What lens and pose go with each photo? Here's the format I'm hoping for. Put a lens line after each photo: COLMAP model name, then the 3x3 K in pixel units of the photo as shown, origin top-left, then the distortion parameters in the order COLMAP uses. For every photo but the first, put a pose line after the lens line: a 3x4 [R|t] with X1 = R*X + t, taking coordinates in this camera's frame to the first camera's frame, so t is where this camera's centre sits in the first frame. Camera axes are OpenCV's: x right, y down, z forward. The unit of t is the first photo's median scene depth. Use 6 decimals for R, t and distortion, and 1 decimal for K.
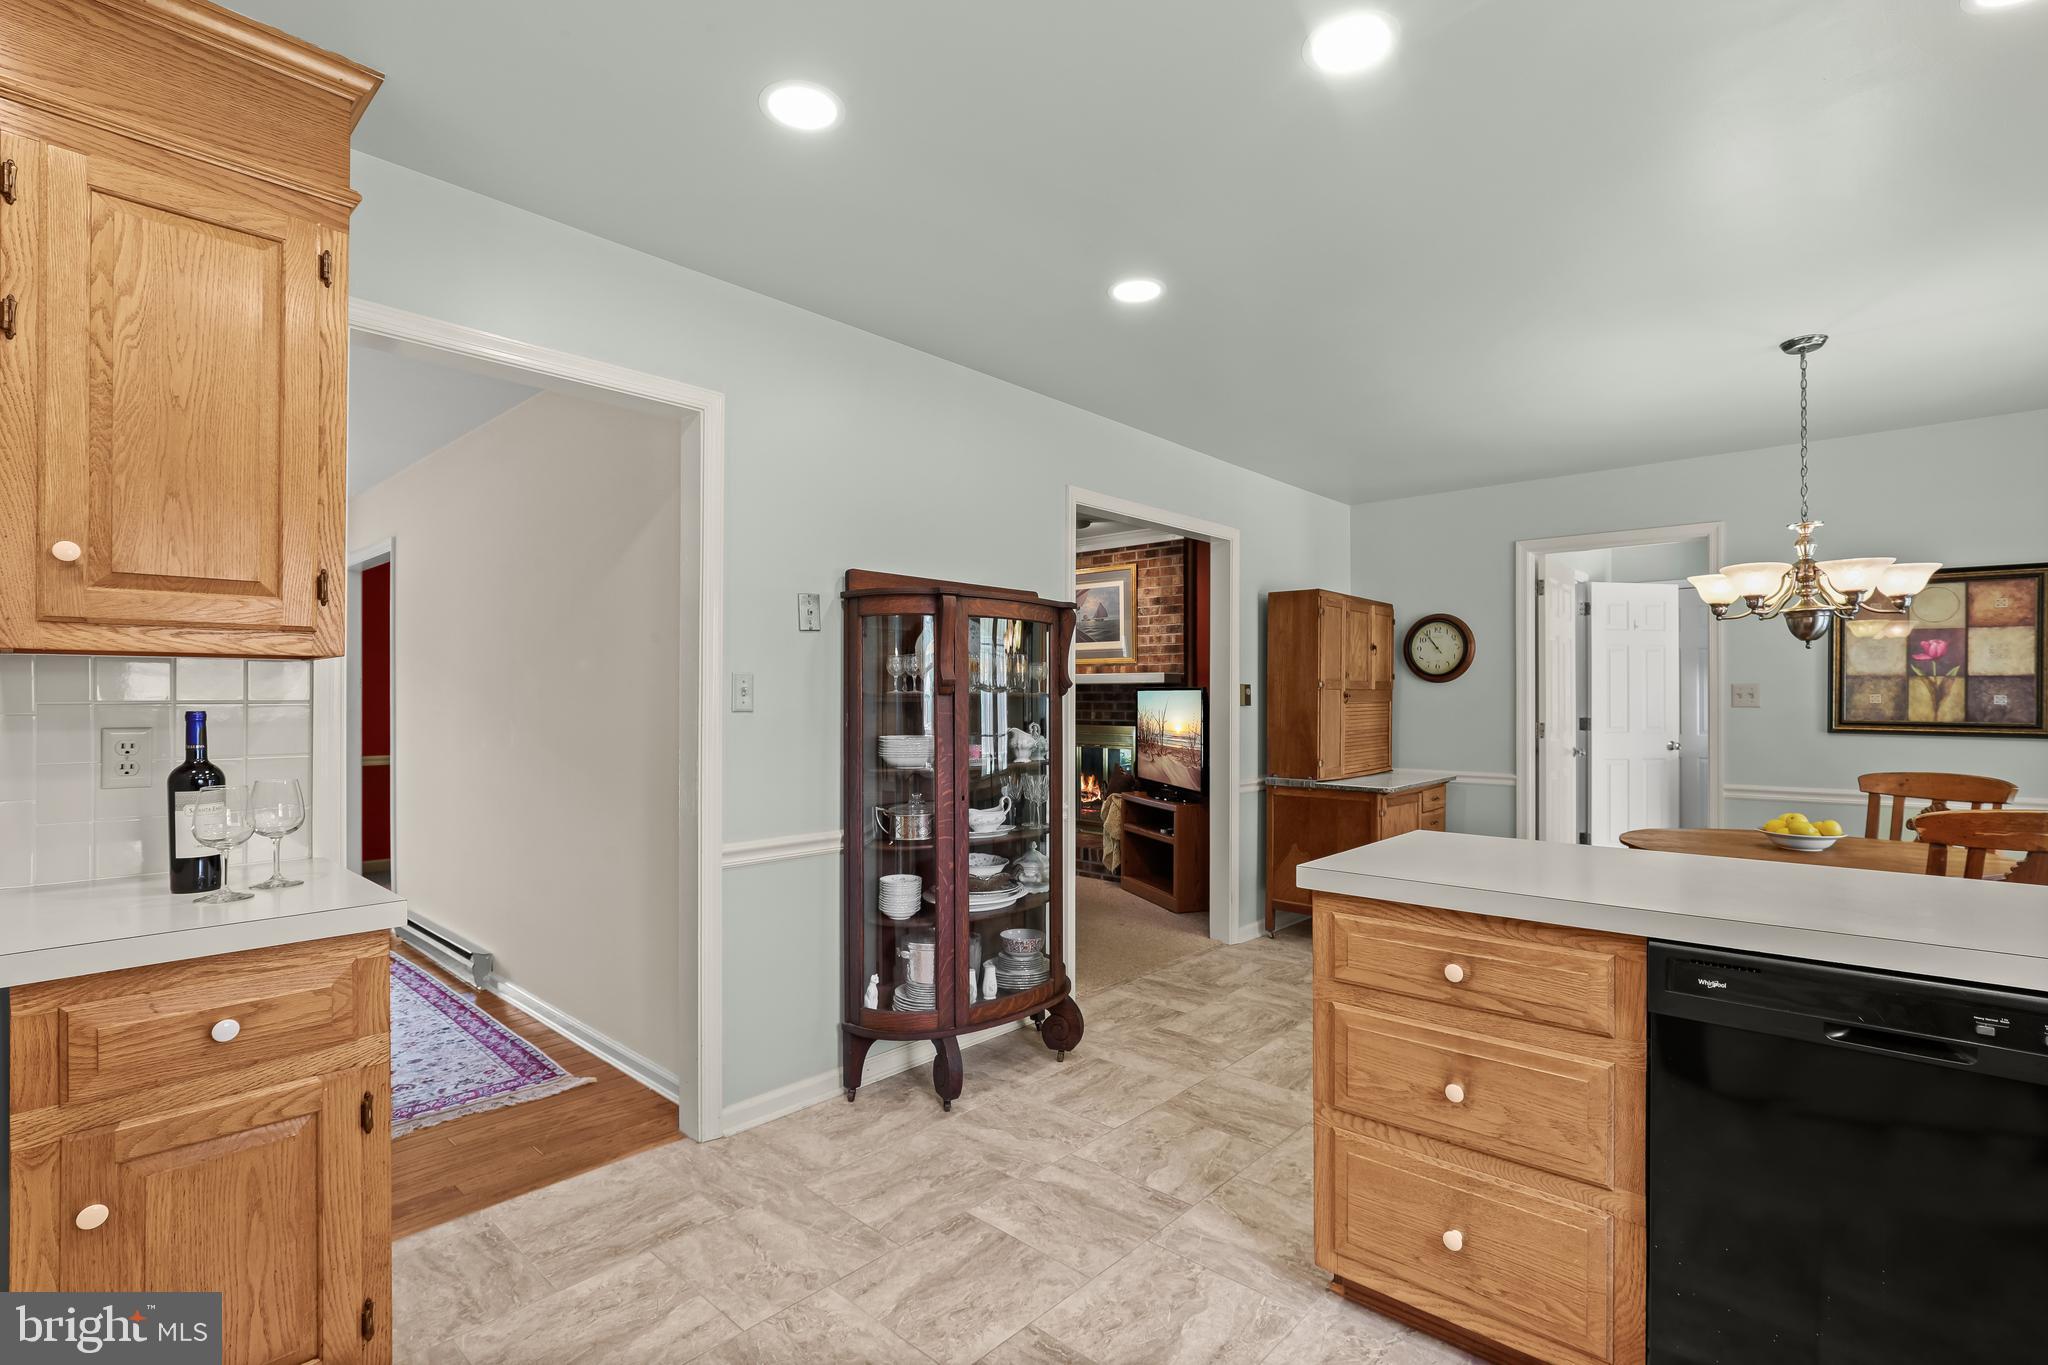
lens RADIAL K [[941.6, 0, 1041.0], [0, 941.6, 695.6], [0, 0, 1]] dist [-0.015244, 0.003717]
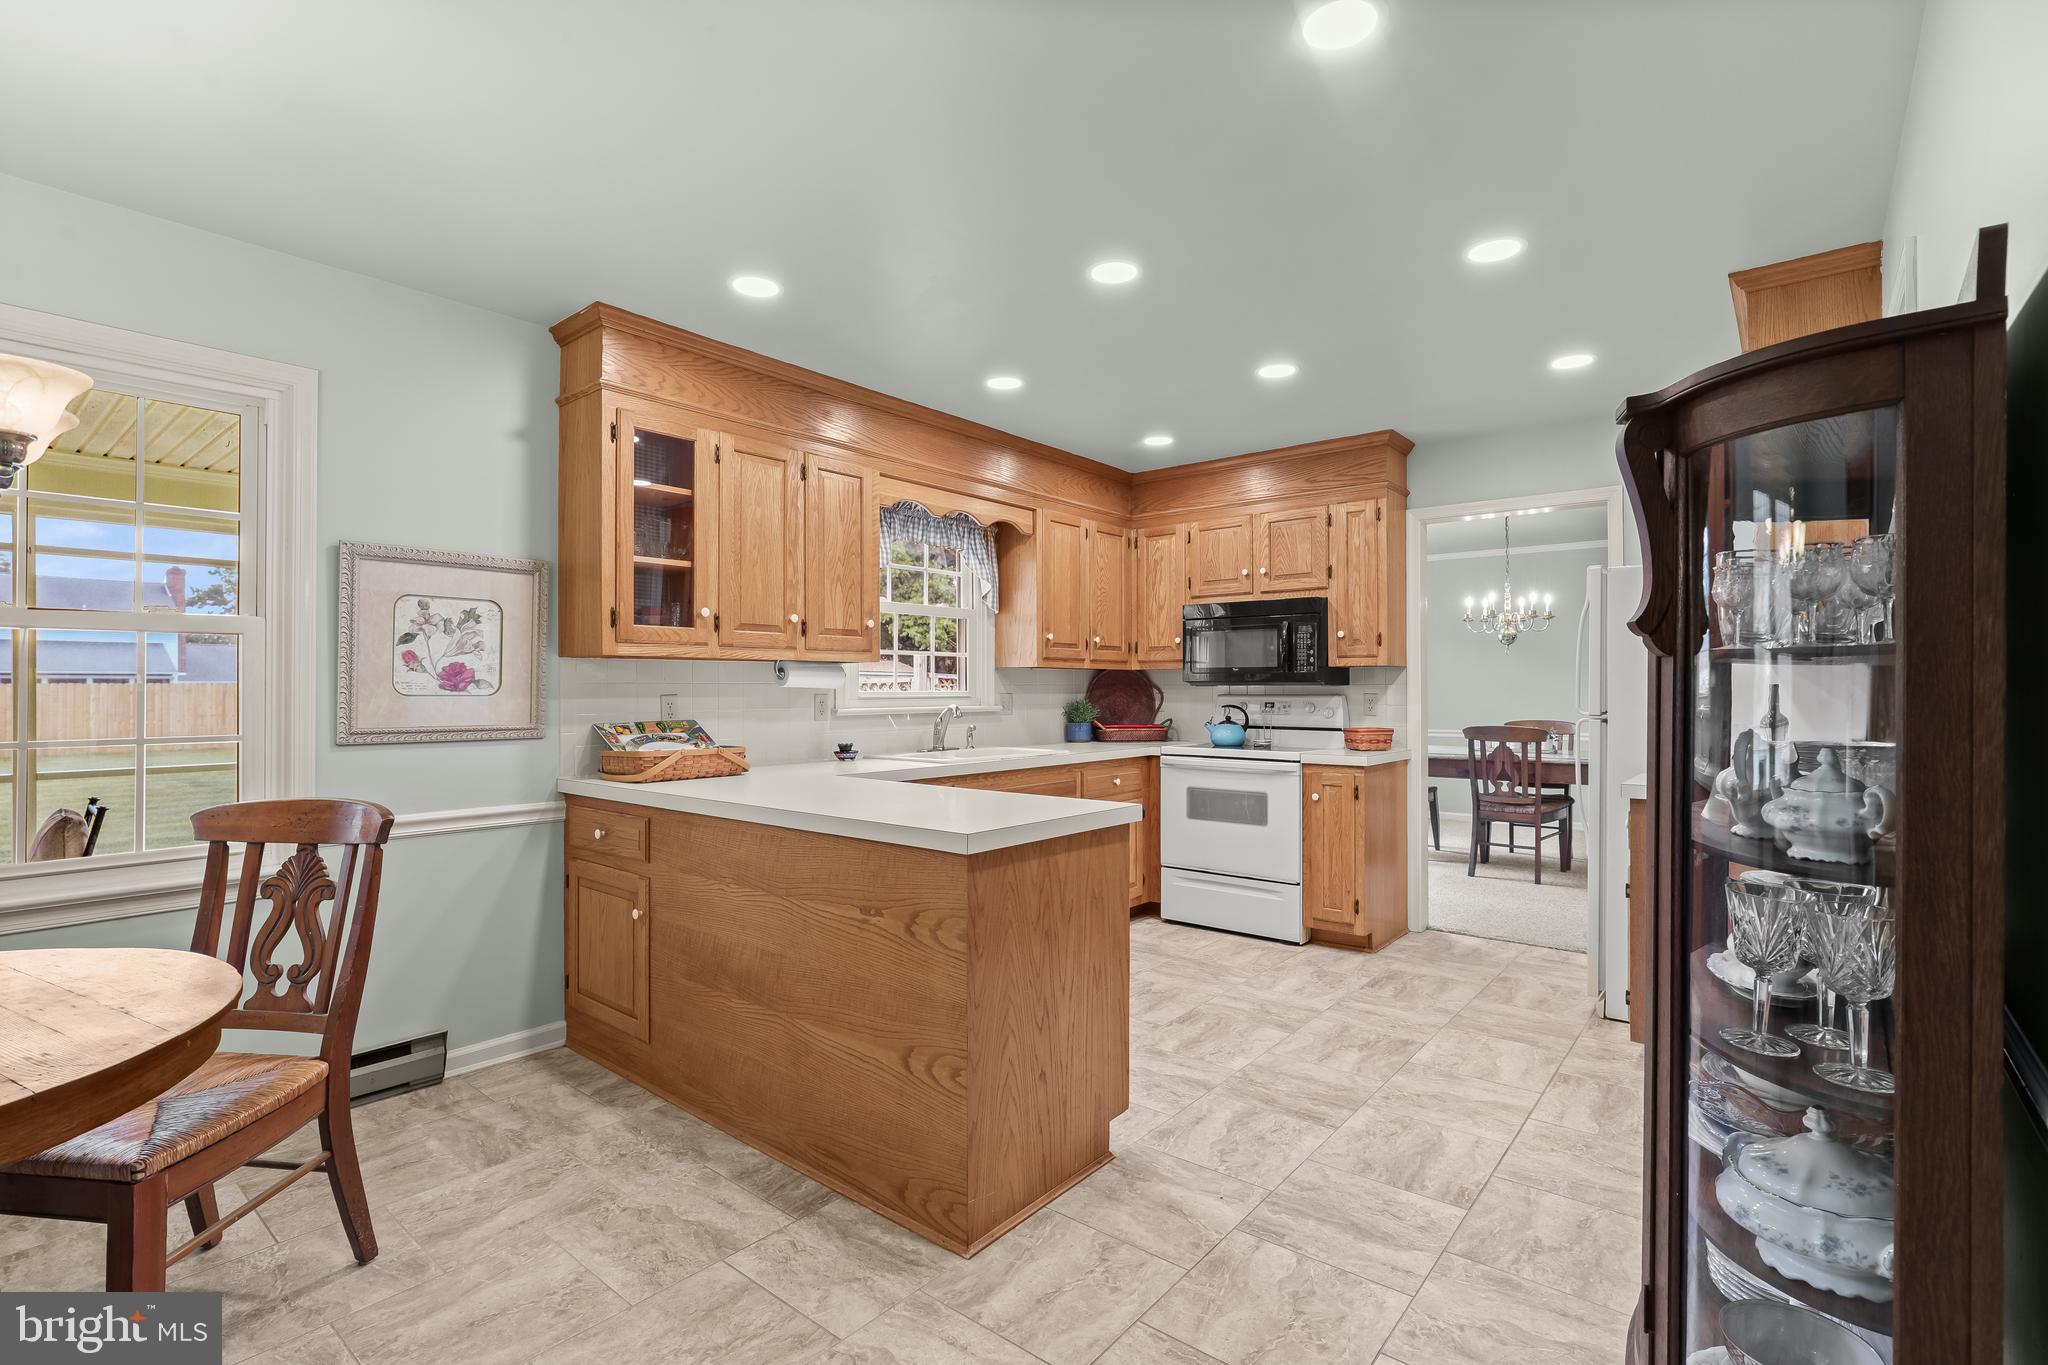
lens RADIAL K [[941.6, 0, 1036.8], [0, 941.6, 681.4], [0, 0, 1]] dist [-0.015244, 0.003717]
pose [[-0.998930, 0.001288, -0.046229, 0.239059], [0.001693, 0.999961, -0.008710, 0.010523], [0.046216, -0.008779, -0.998893, 1.149820]]
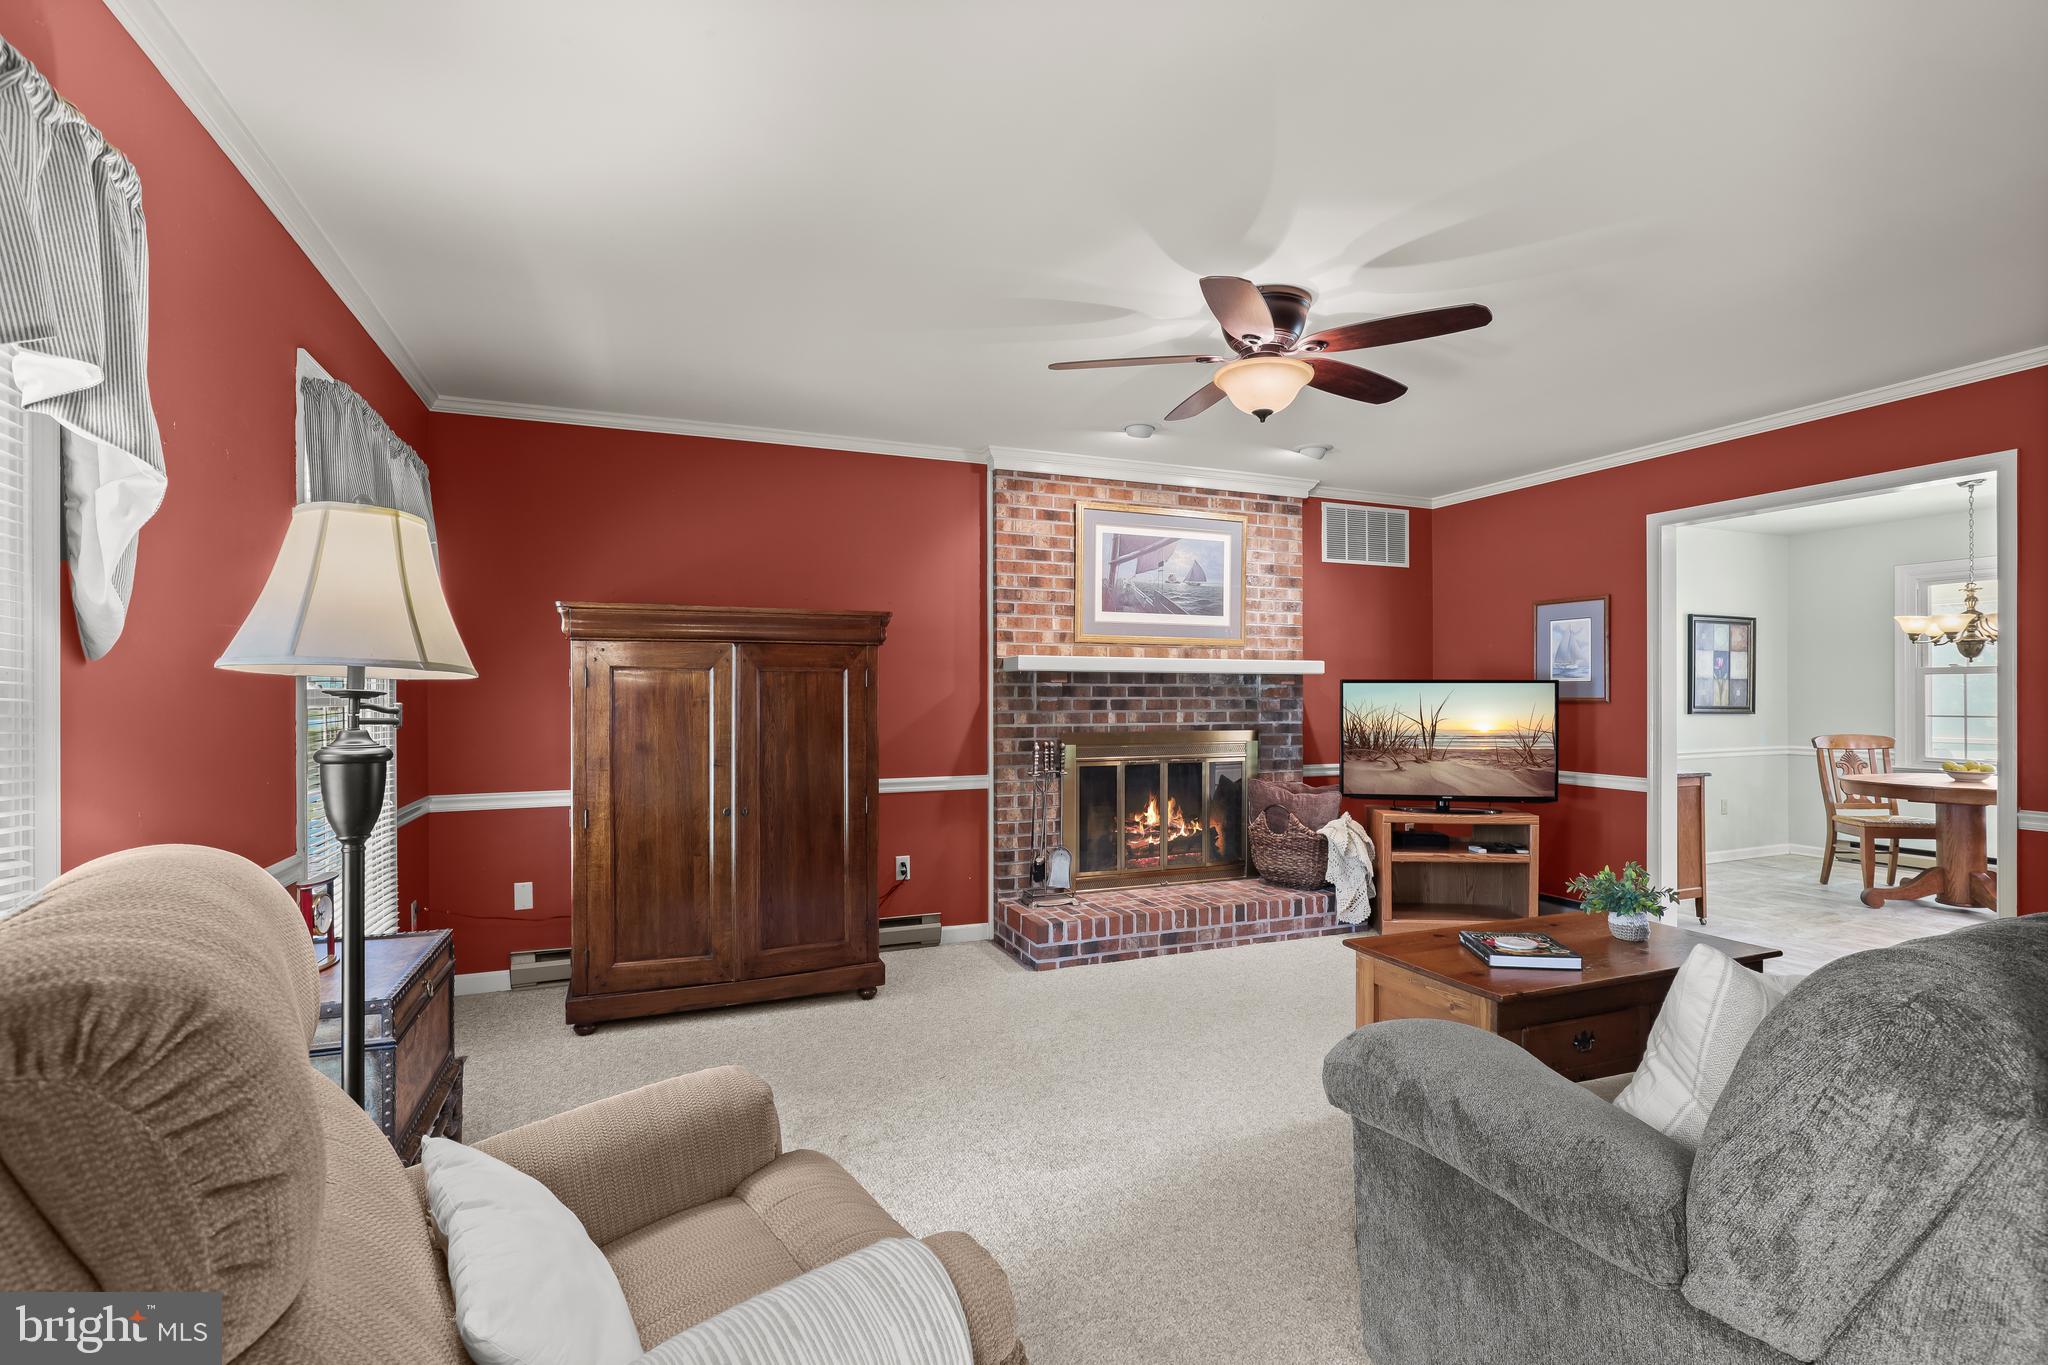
lens RADIAL K [[941.6, 0, 1034.8], [0, 941.6, 697.6], [0, 0, 1]] dist [-0.015244, 0.003717]
pose [[0.441733, -0.002764, 0.897142, -1.155538], [0.000493, 0.999996, 0.002838, 0.007613], [-0.897146, -0.000811, 0.441733, 1.434281]]
